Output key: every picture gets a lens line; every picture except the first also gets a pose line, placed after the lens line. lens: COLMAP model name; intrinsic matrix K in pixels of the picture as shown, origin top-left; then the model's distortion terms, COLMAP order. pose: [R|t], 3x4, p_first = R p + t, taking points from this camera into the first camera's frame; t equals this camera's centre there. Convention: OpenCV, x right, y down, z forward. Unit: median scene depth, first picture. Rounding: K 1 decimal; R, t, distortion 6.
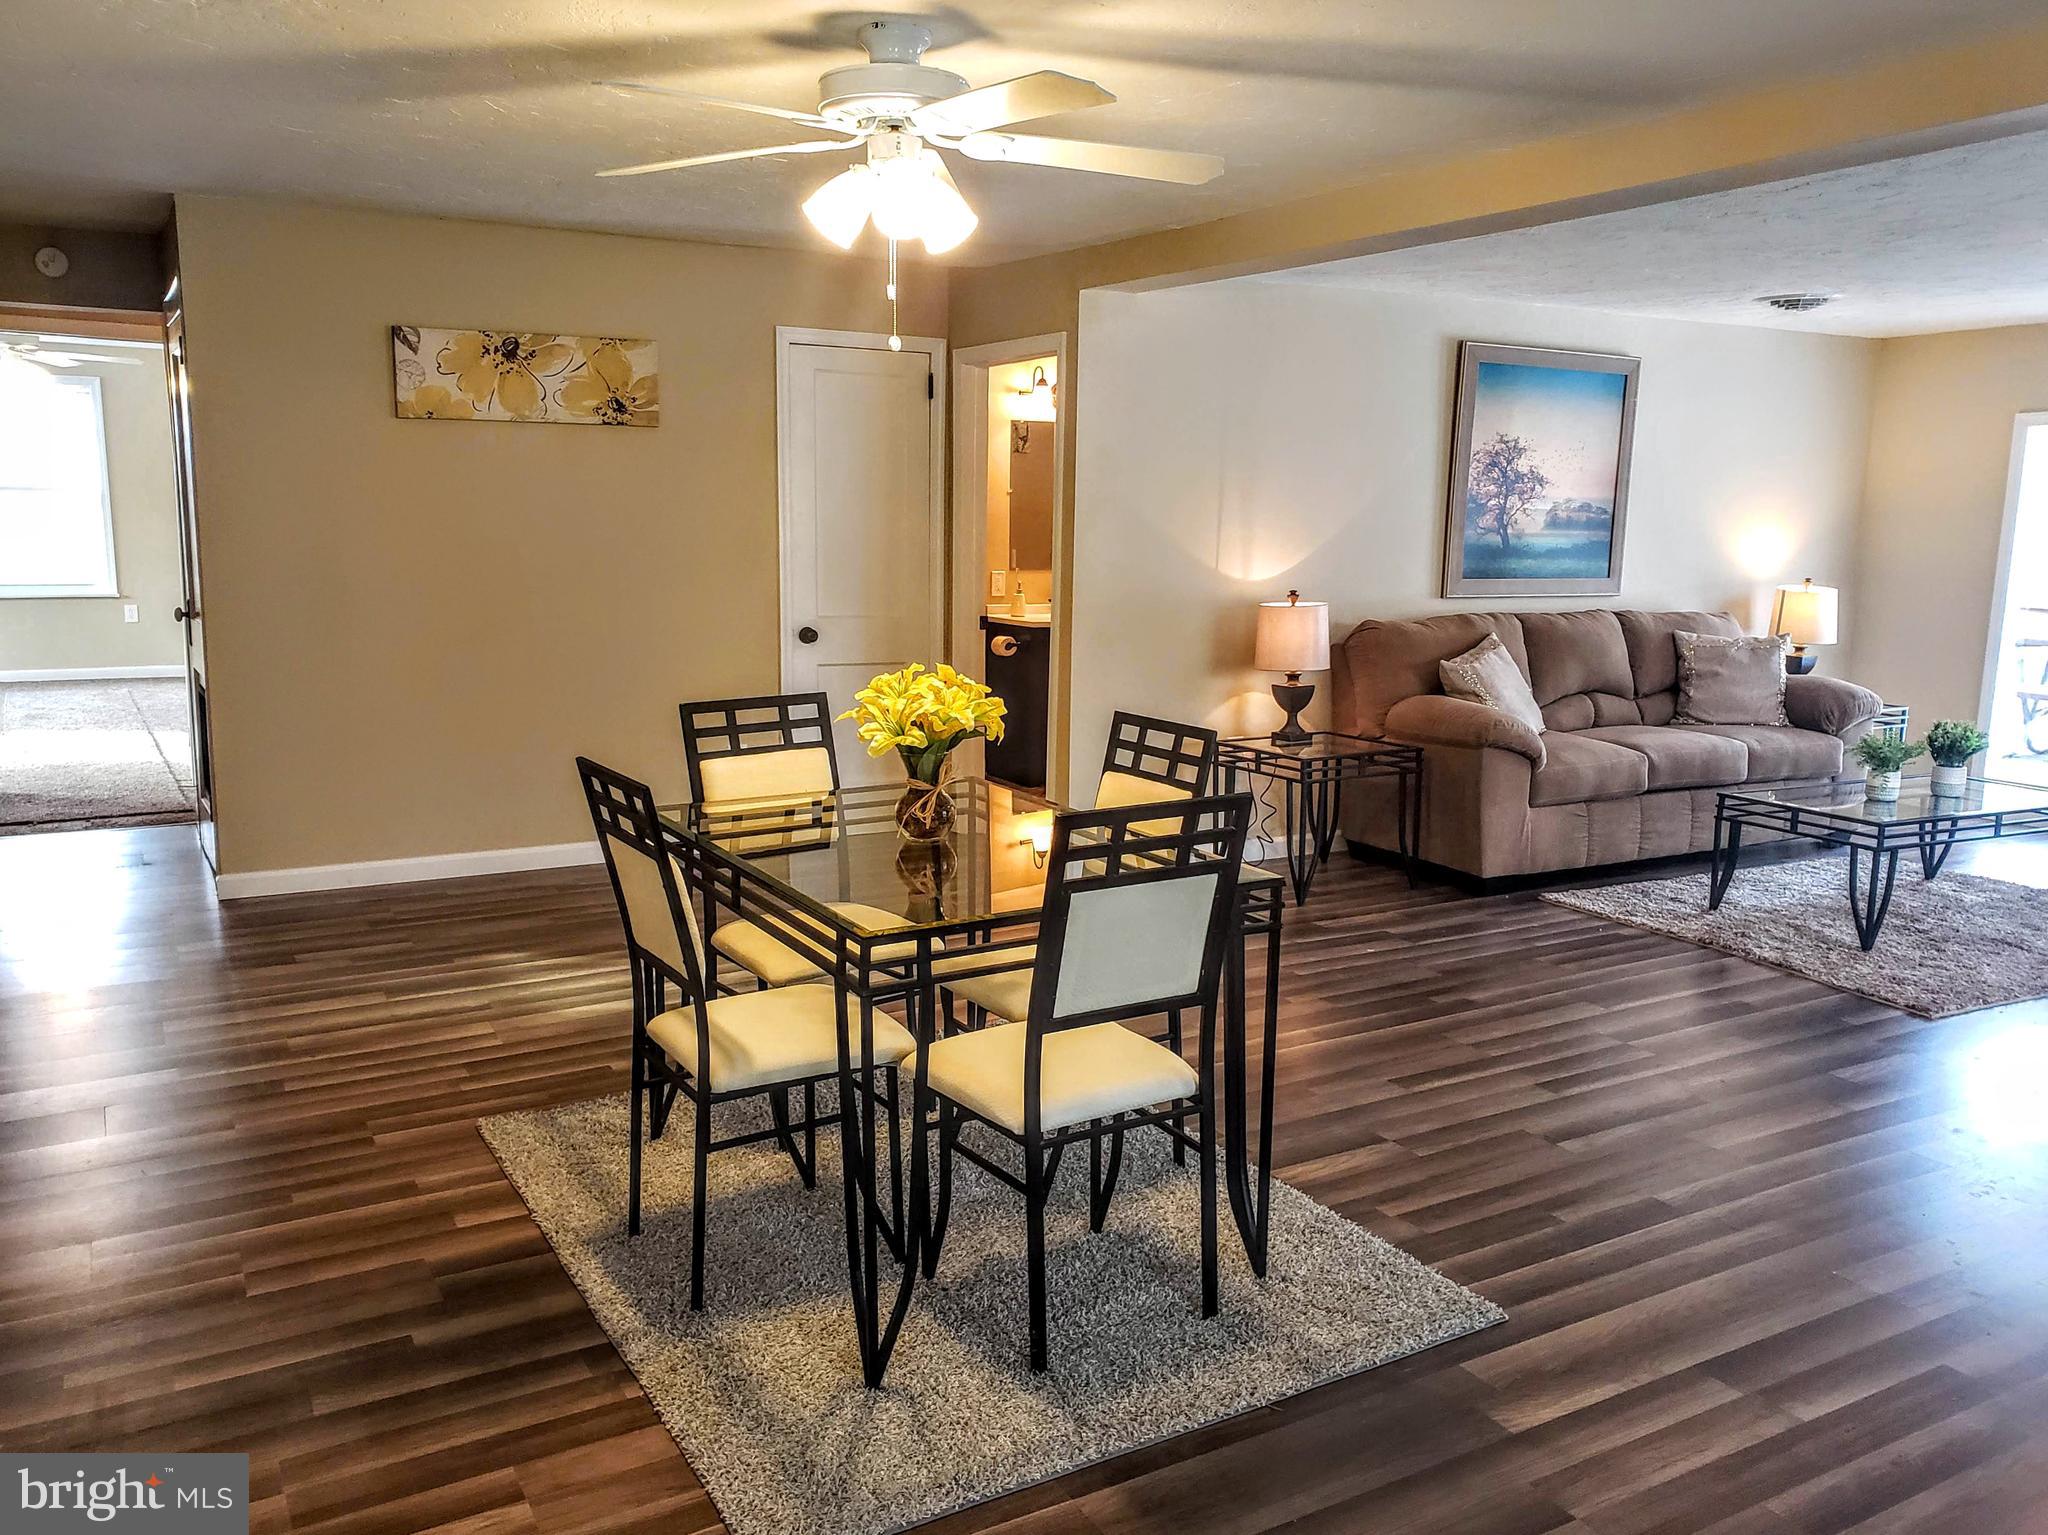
lens RADIAL K [[1616.6, 0, 1049.0], [0, 1616.6, 764.9], [0, 0, 1]] dist [0.110580, -0.181981]
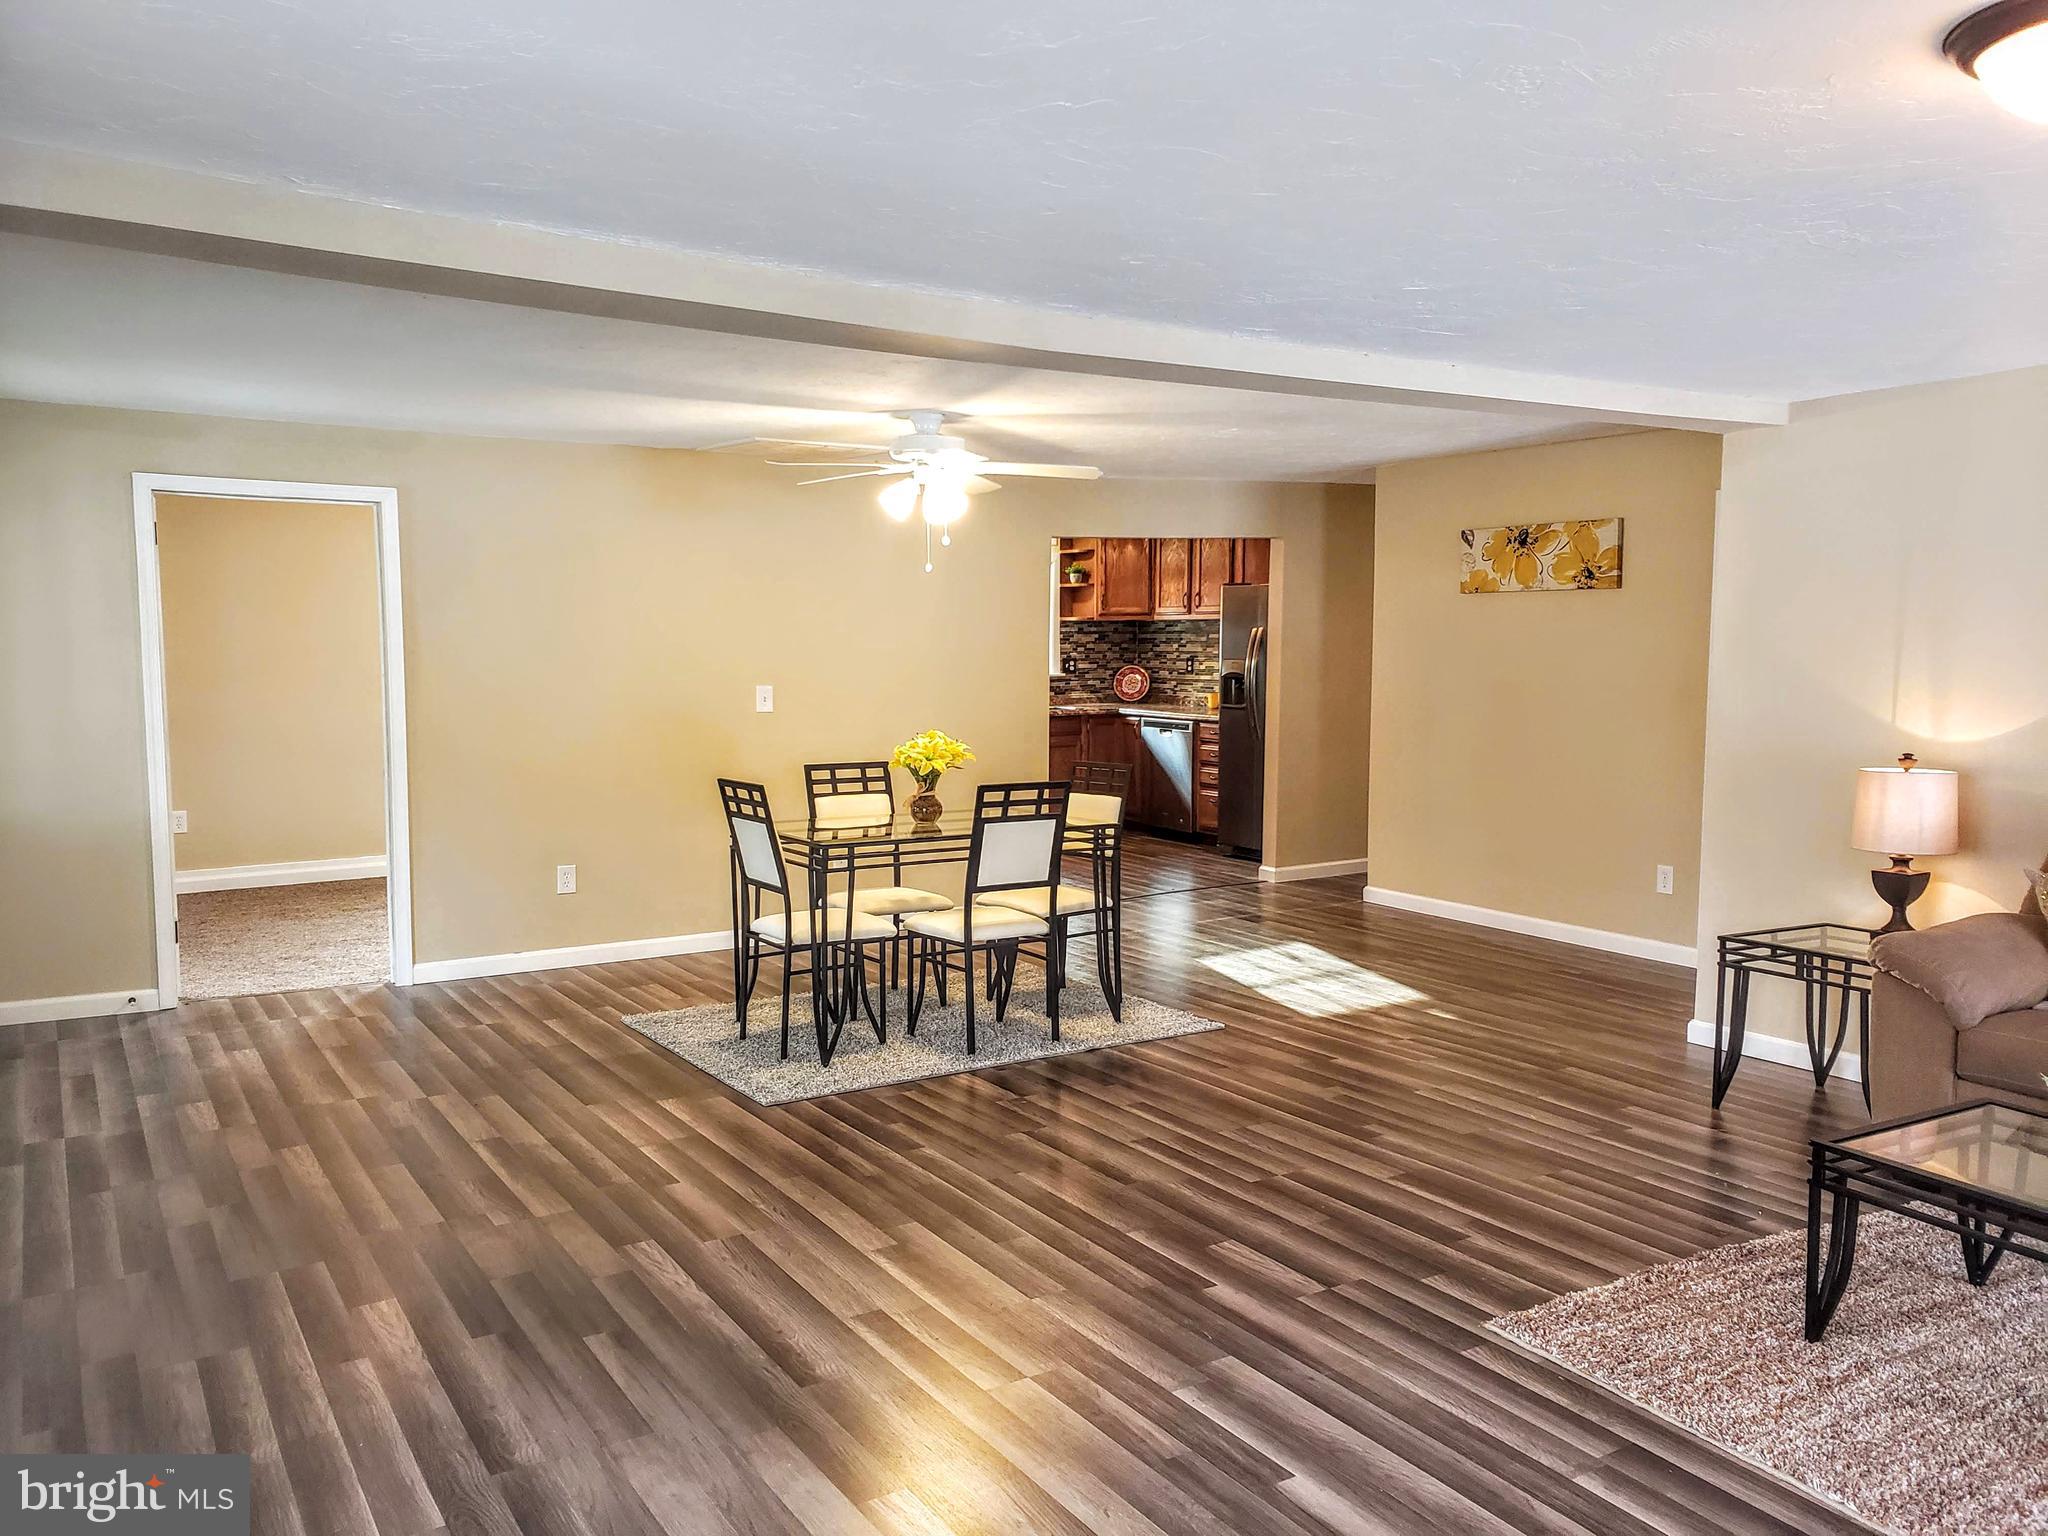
lens RADIAL K [[1616.6, 0, 1049.0], [0, 1616.6, 765.4], [0, 0, 1]] dist [0.110580, -0.181981]
pose [[0.045357, 0.069401, -0.996557, 1.920504], [-0.166931, 0.984084, 0.060935, -0.167323], [0.984925, 0.163592, 0.056220, 1.099324]]
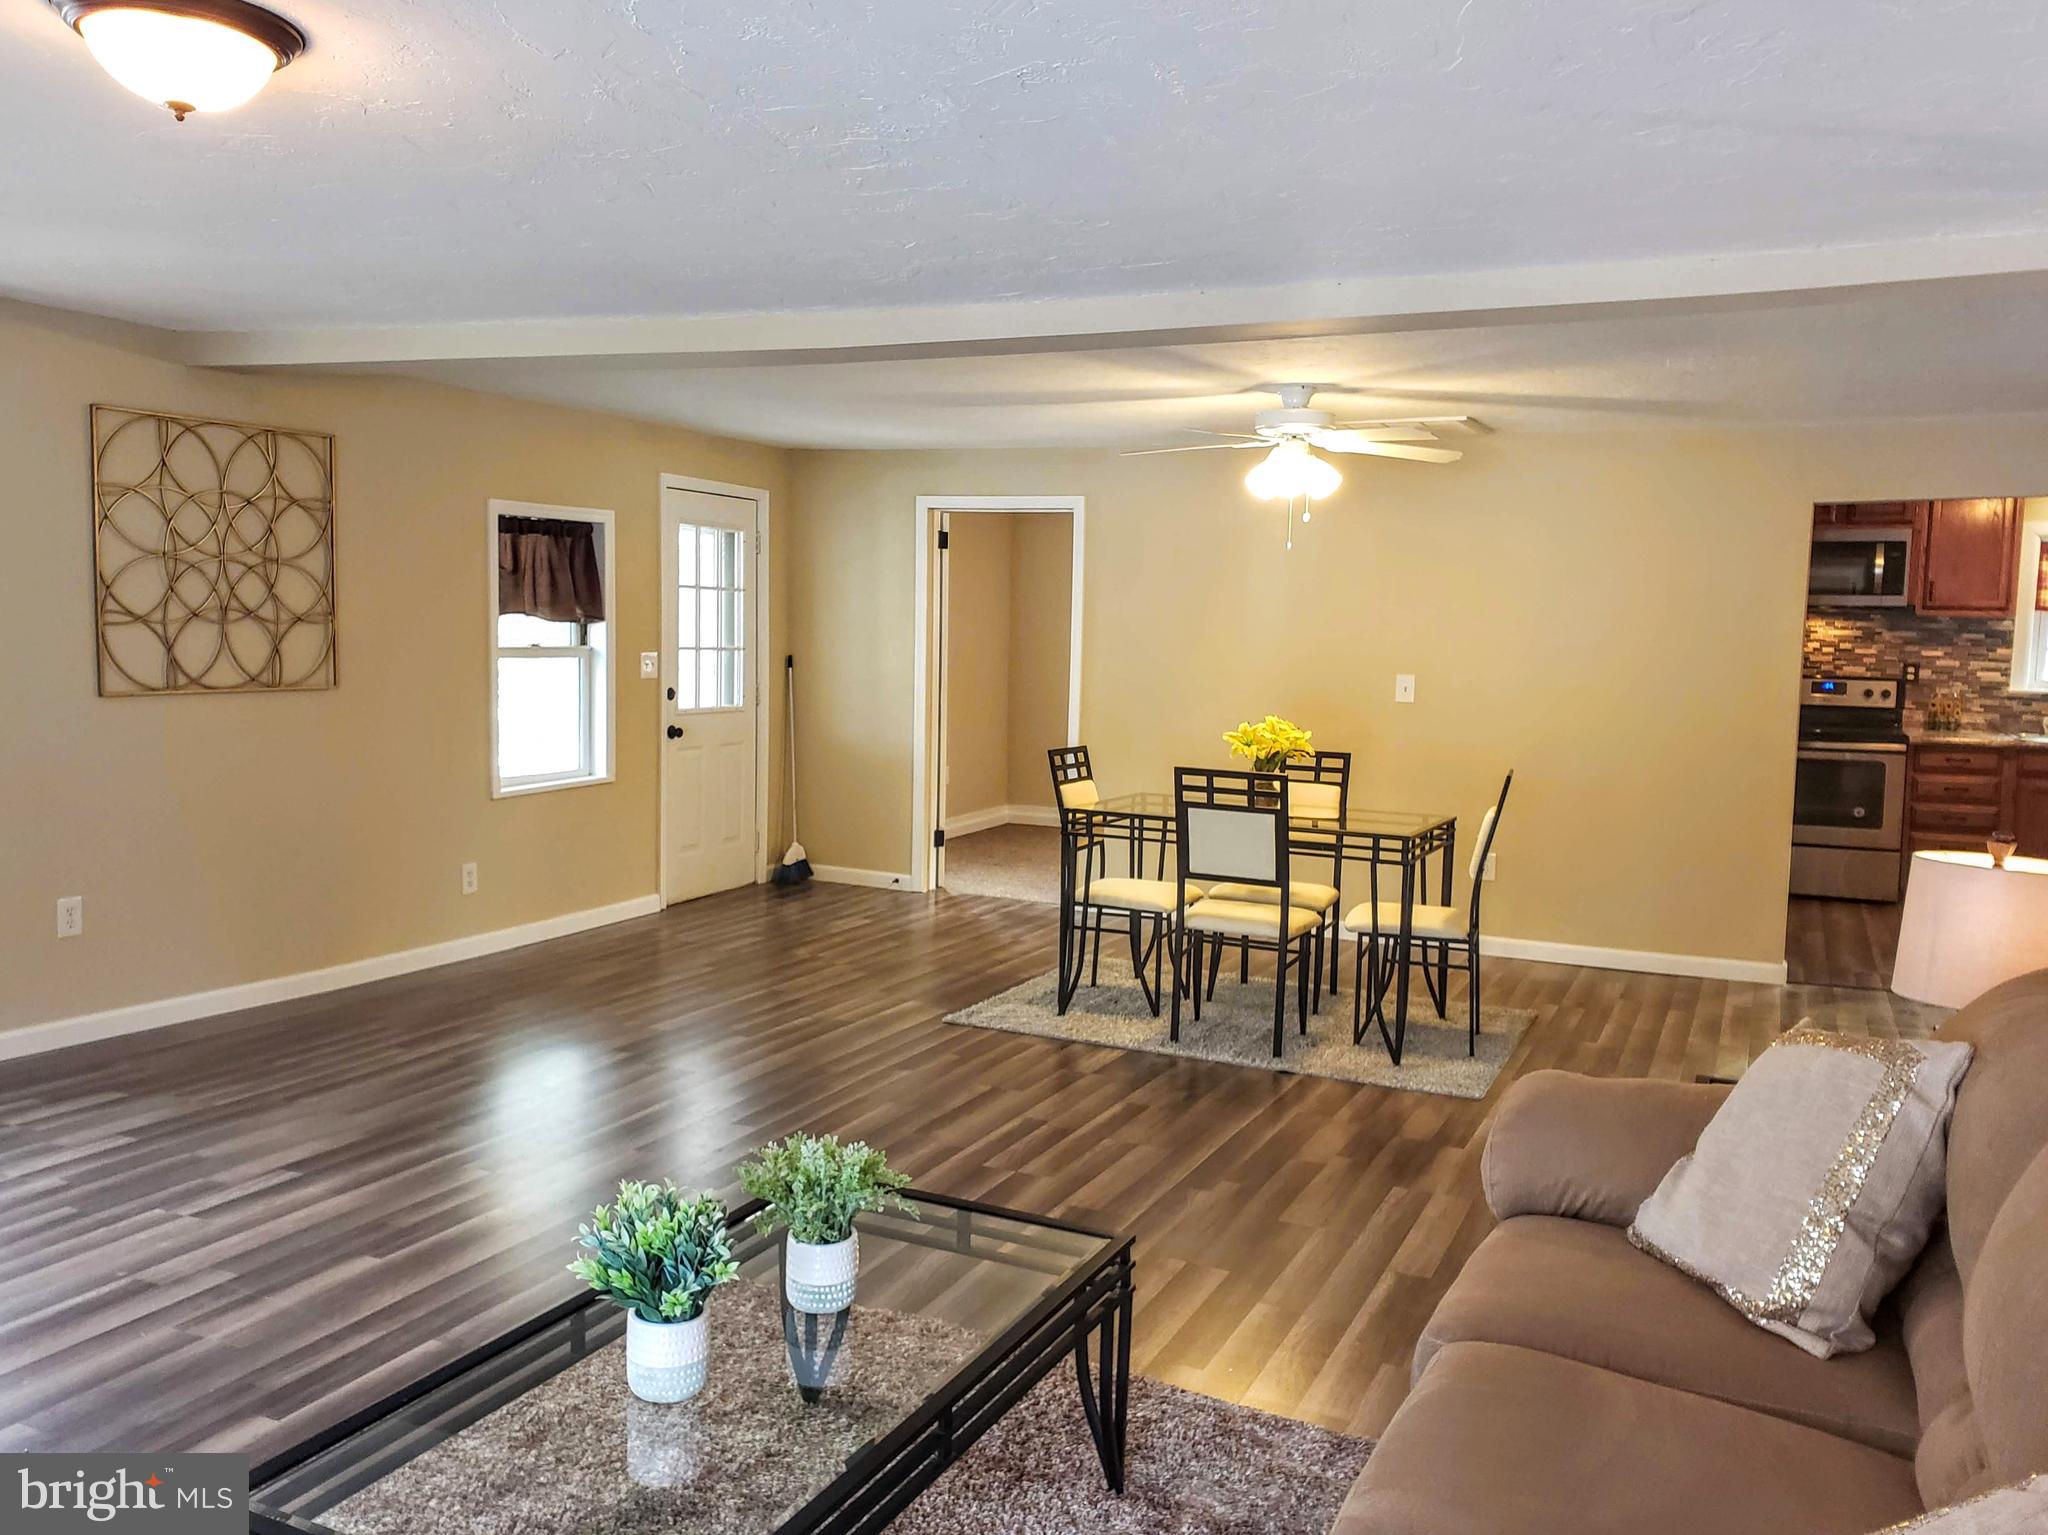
lens RADIAL K [[1684.2, 0, 930.2], [0, 1684.2, 762.6], [0, 0, 1]] dist [0.114176, -0.000786]
pose [[-0.841583, 0.017391, -0.539847, 1.345575], [-0.119012, 0.968947, 0.216746, -0.397335], [0.526853, 0.246658, -0.813380, 2.495140]]
